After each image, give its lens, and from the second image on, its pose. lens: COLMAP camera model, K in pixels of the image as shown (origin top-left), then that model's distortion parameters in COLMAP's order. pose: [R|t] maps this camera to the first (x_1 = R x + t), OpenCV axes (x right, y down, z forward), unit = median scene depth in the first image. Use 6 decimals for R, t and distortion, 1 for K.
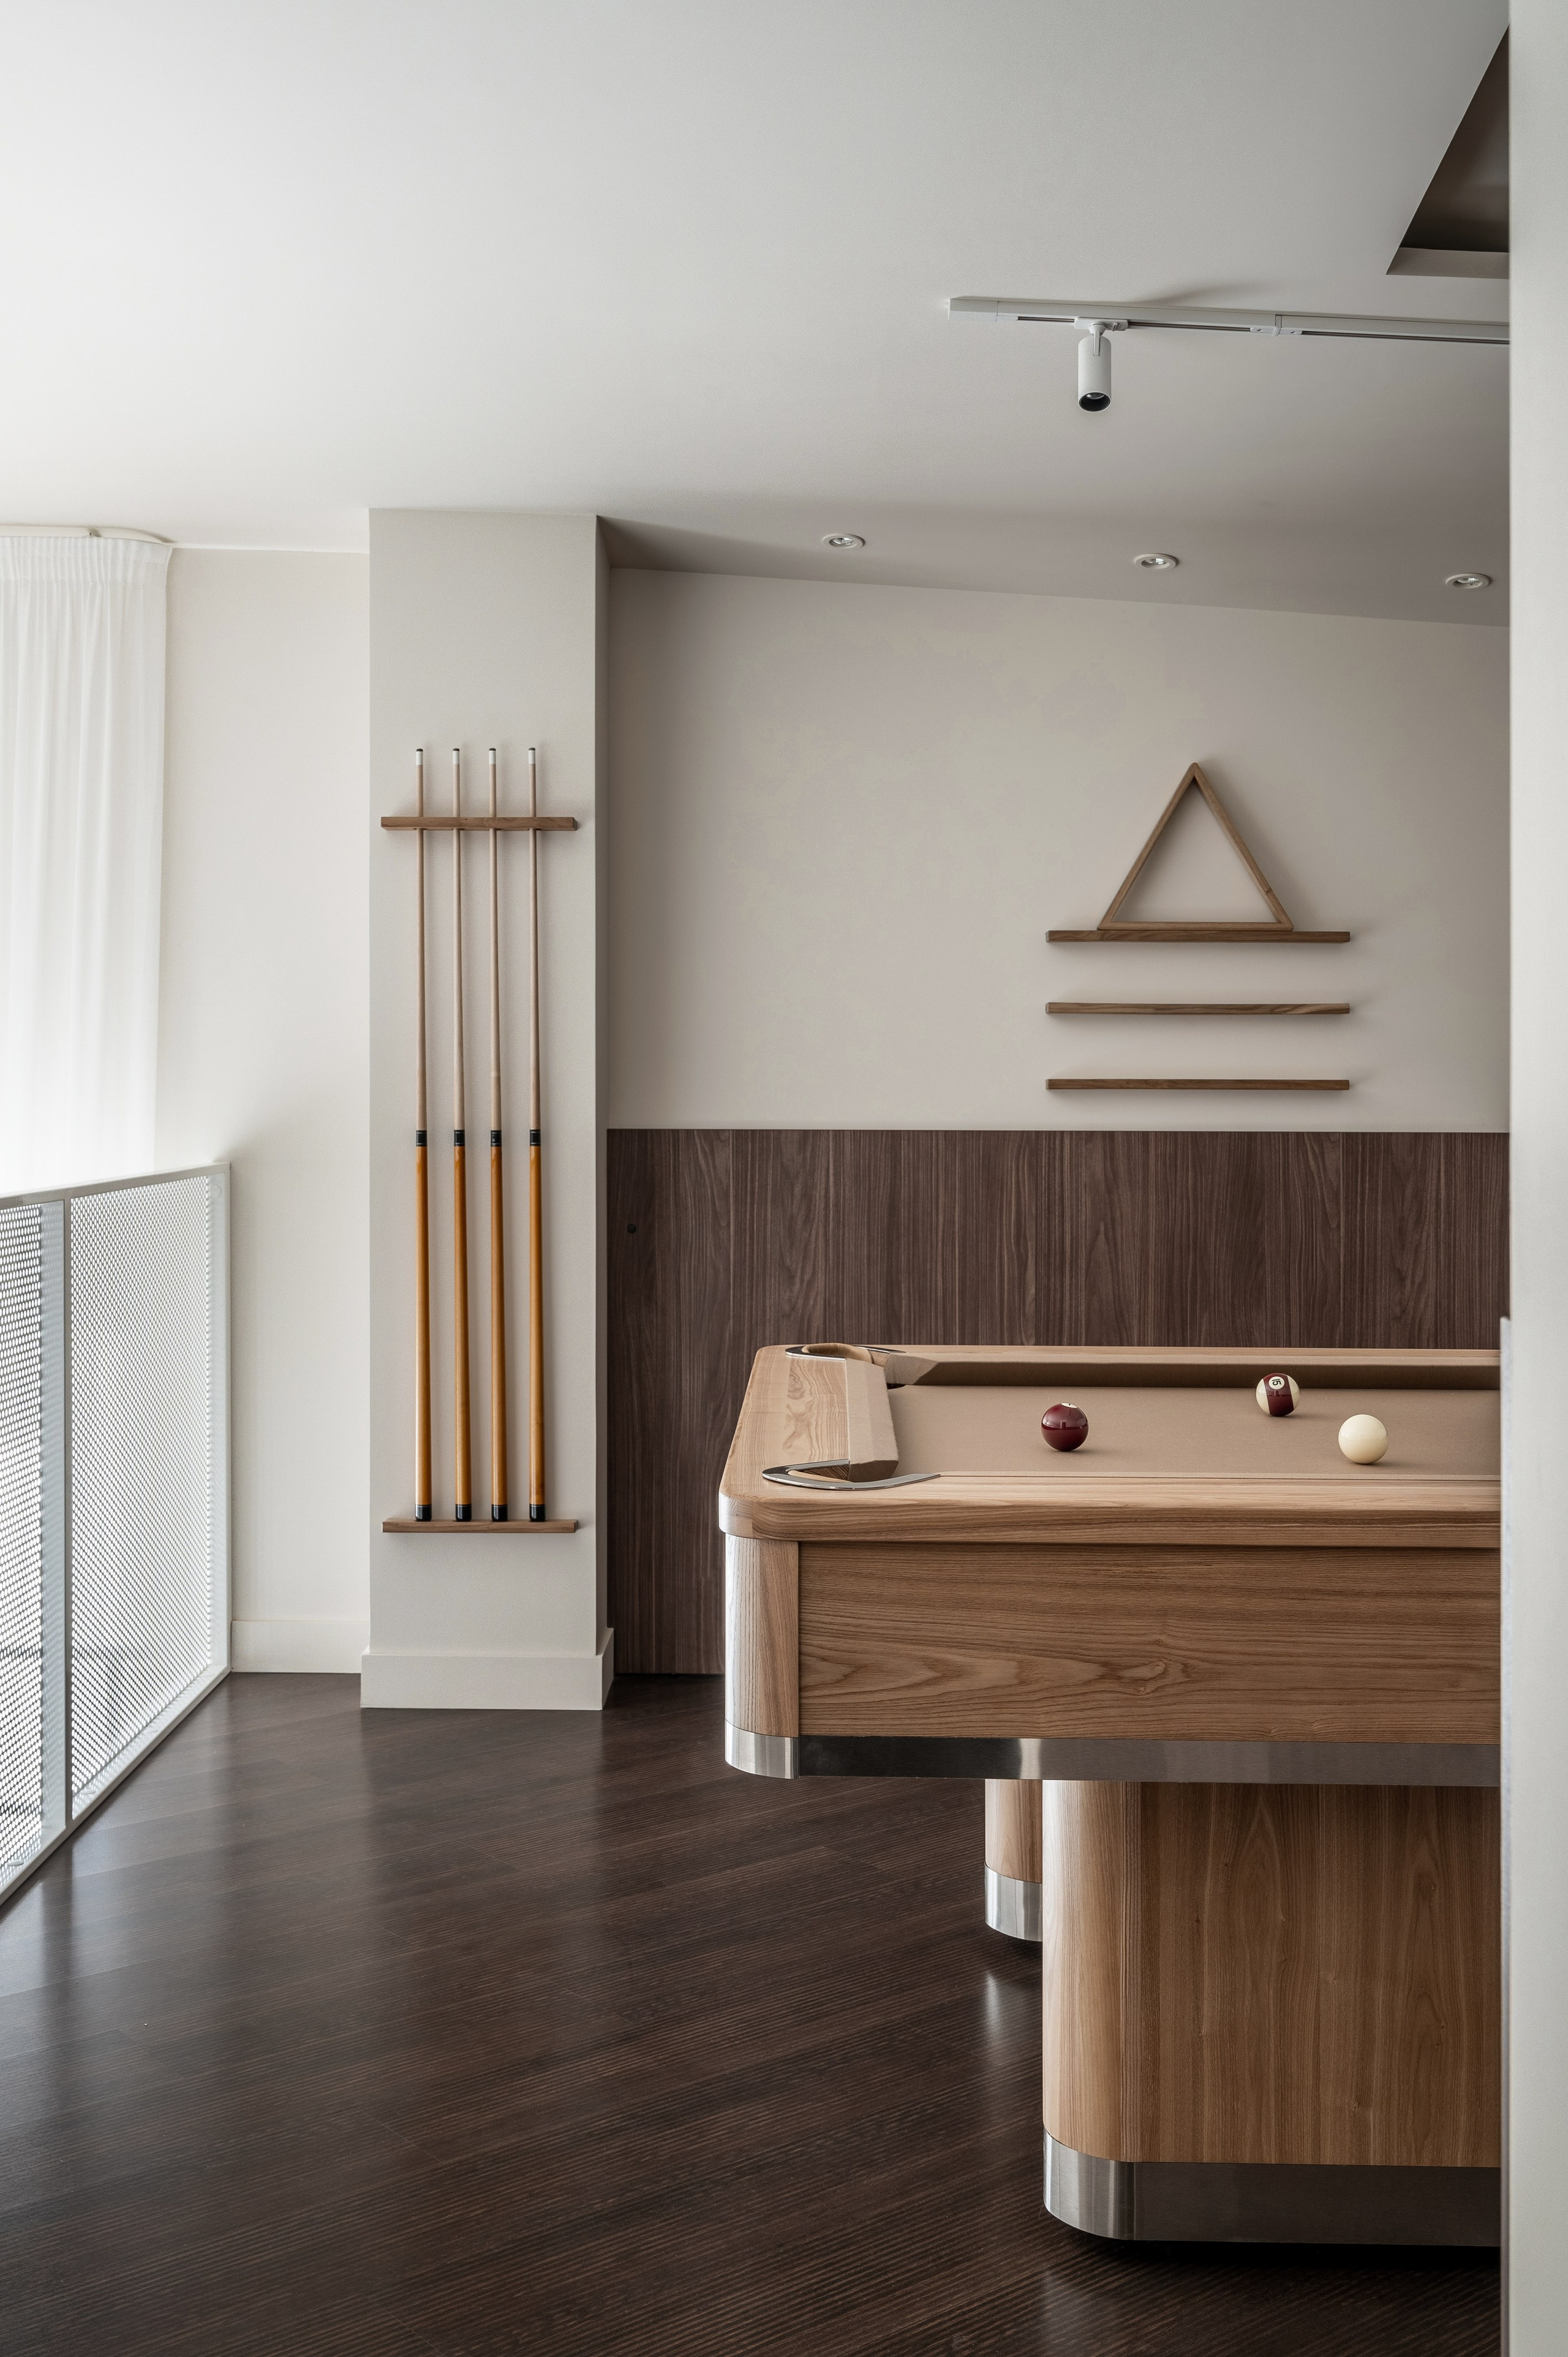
lens RADIAL K [[2312.0, 0, 887.5], [0, 2312.0, 1093.5], [0, 0, 1]] dist [-0.006928, 0.000000]
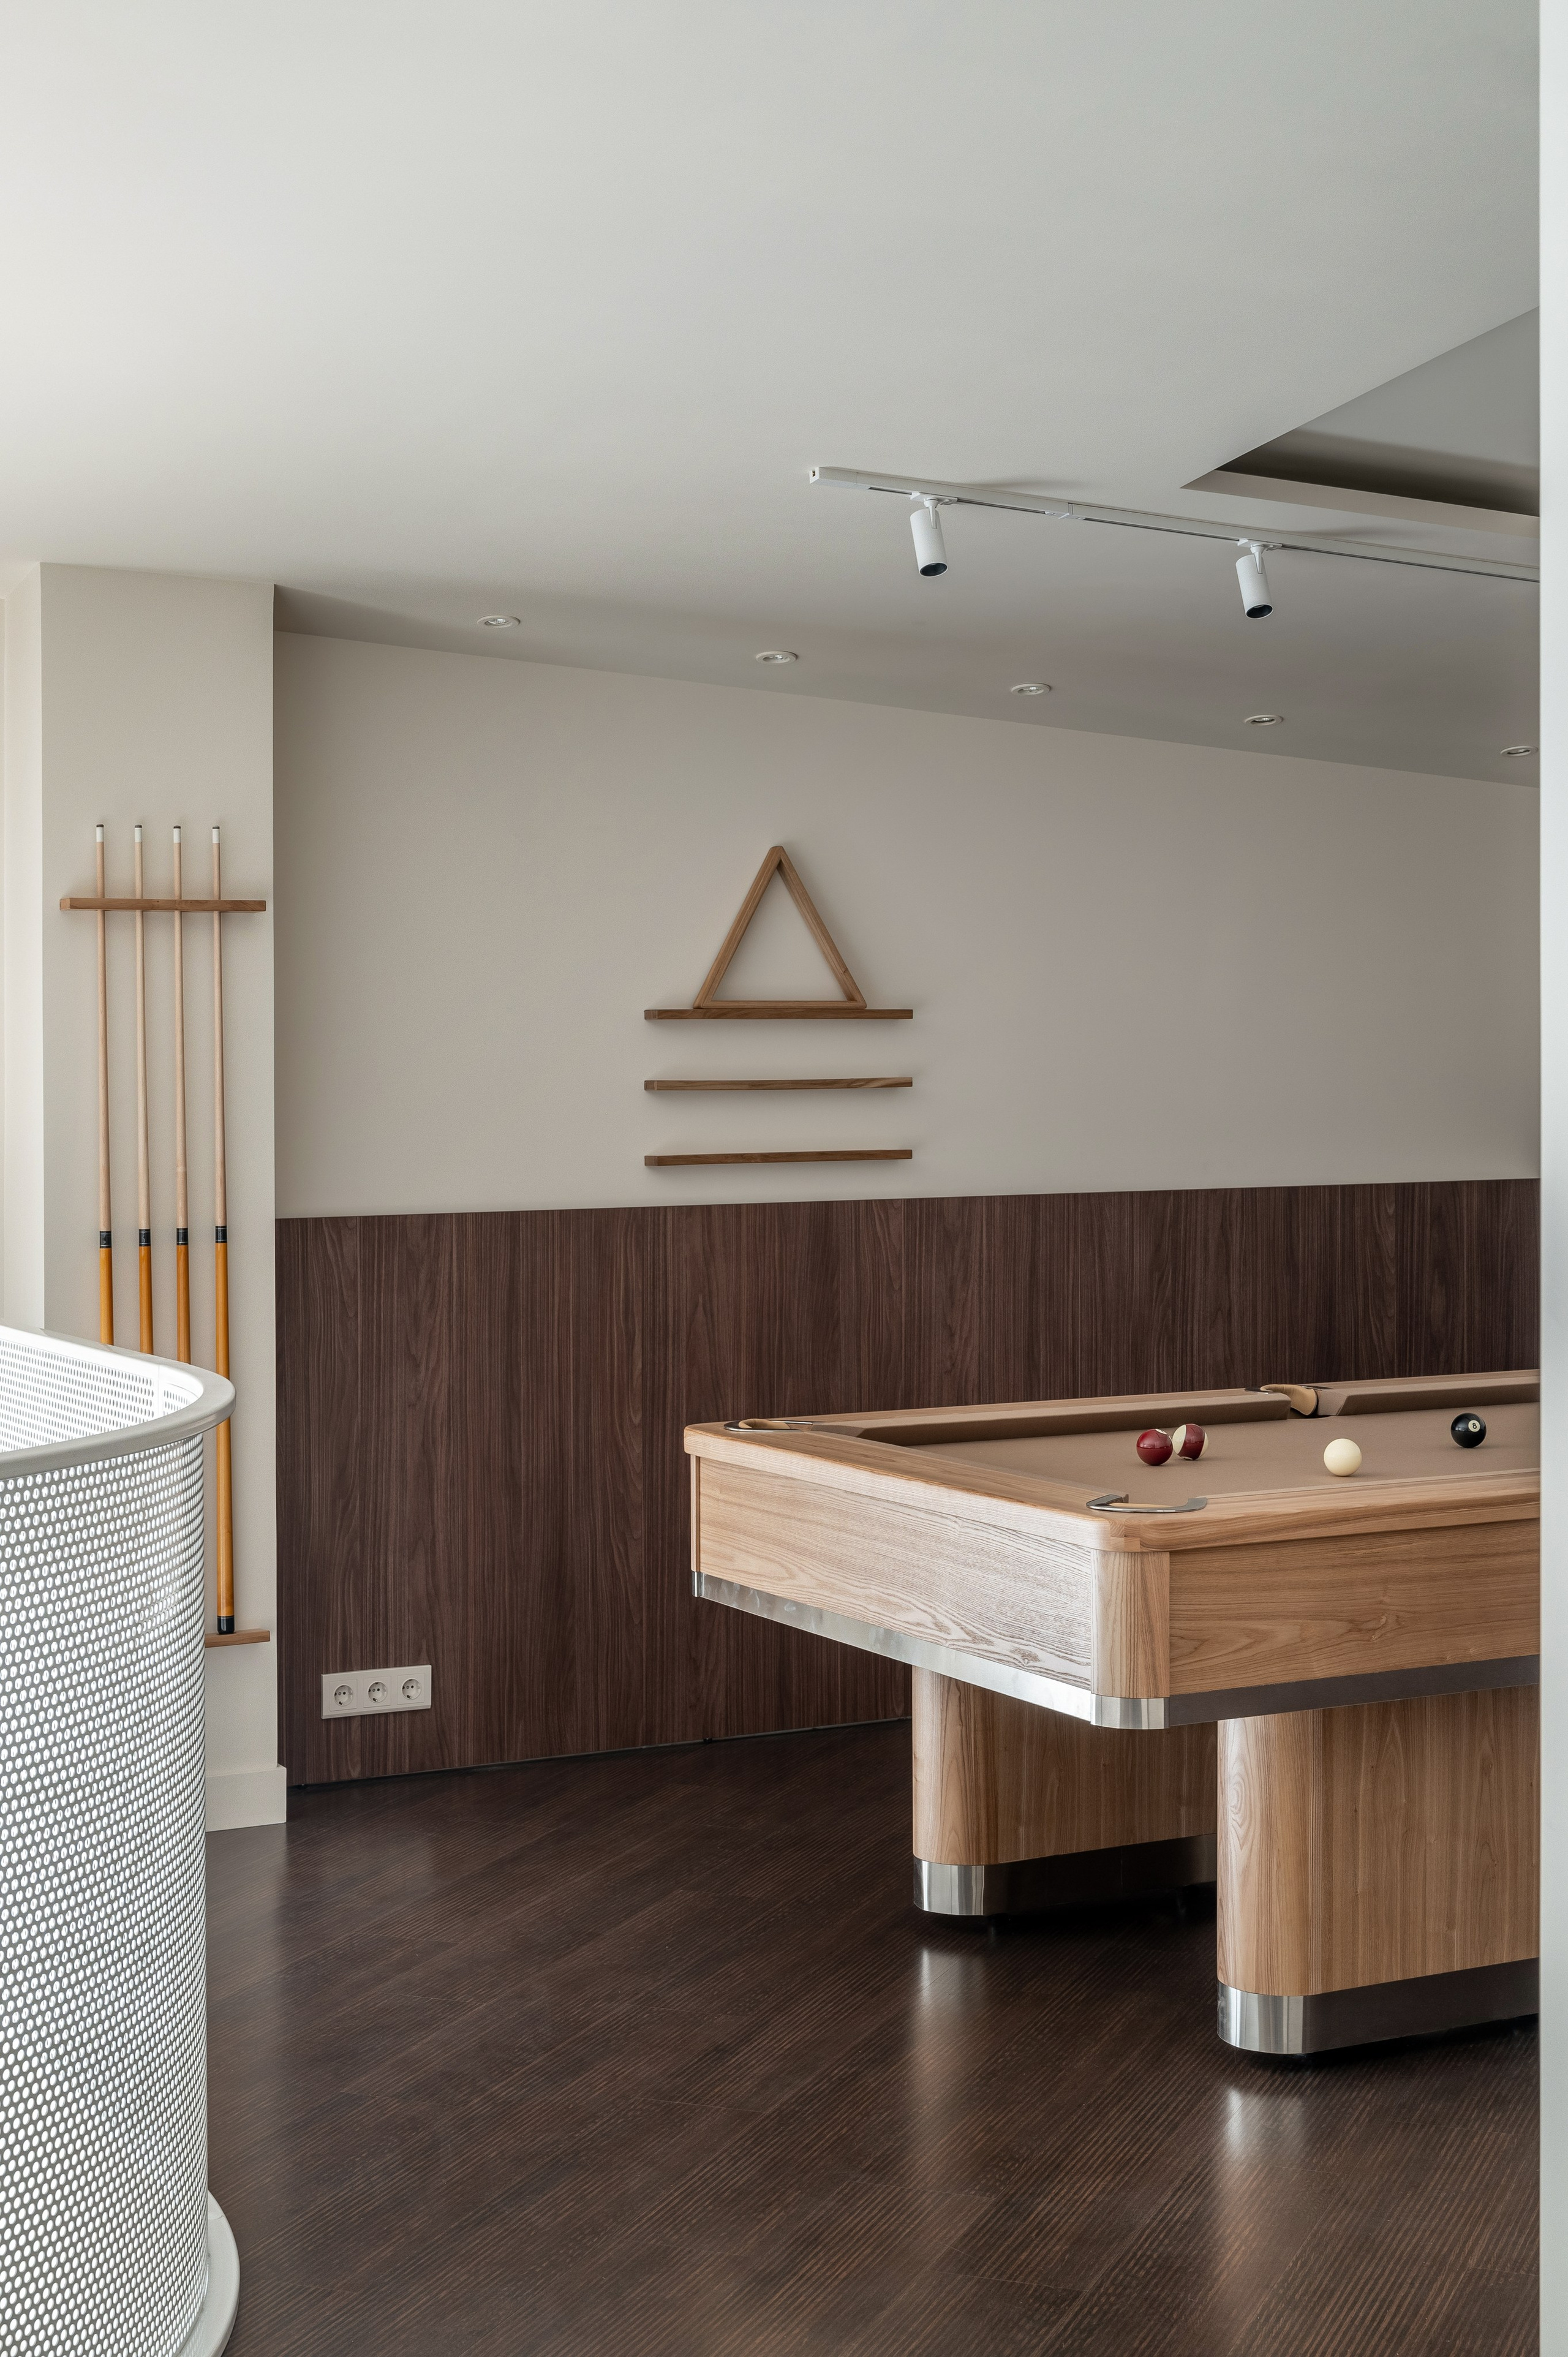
lens RADIAL K [[3148.3, 0, 783.9], [0, 3148.3, 1179.9], [0, 0, 1]] dist [0.022297, 0.000000]
pose [[0.883614, -0.029636, 0.467278, -0.557922], [0.014944, 0.999271, 0.035118, -0.046068], [-0.467978, -0.024047, 0.883413, -0.260964]]
